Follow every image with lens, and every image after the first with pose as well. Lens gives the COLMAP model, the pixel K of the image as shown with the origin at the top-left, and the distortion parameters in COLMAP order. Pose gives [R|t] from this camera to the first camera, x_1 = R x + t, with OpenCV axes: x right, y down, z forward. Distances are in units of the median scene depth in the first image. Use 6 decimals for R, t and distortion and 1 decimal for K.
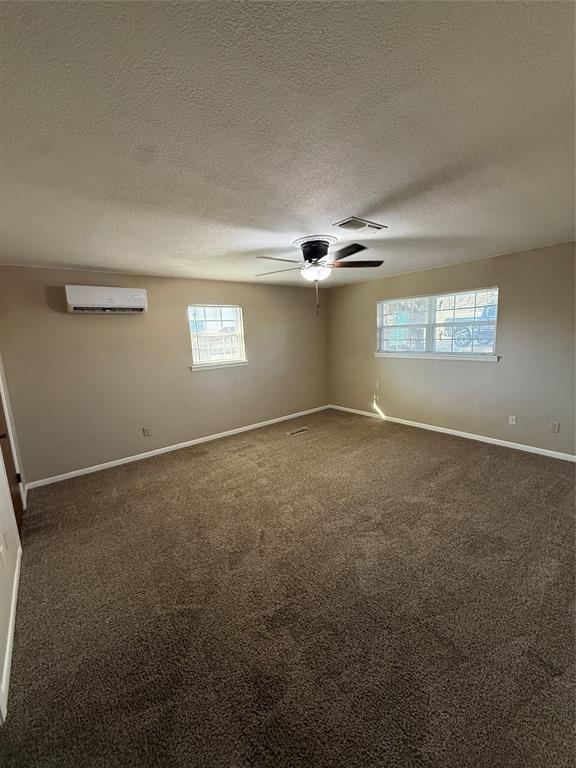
lens RADIAL K [[305.4, 0, 286.1], [0, 305.4, 382.1], [0, 0, 1]] dist [-0.002591, 0.000552]
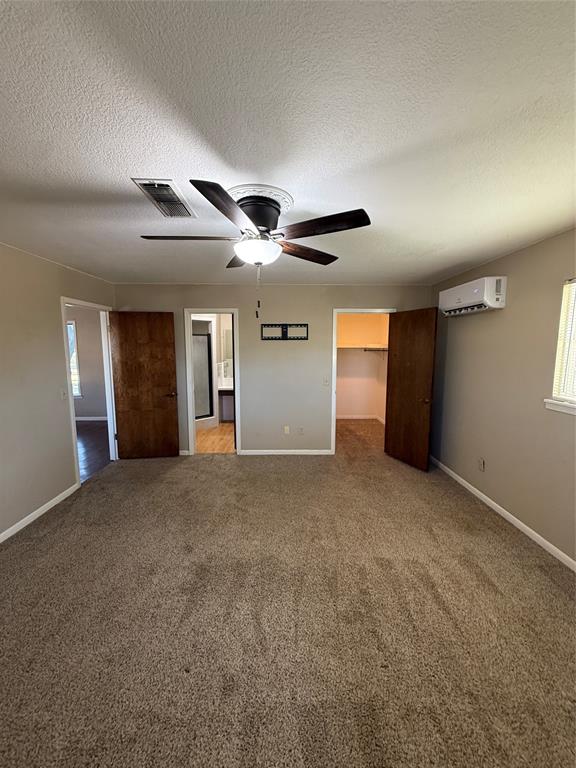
lens RADIAL K [[305.4, 0, 286.0], [0, 305.4, 382.8], [0, 0, 1]] dist [-0.002591, 0.000552]
pose [[-0.599797, 0.138937, -0.787997, 0.451329], [-0.114637, 0.959729, 0.256474, -0.195251], [0.791897, 0.244166, -0.559716, 1.103033]]
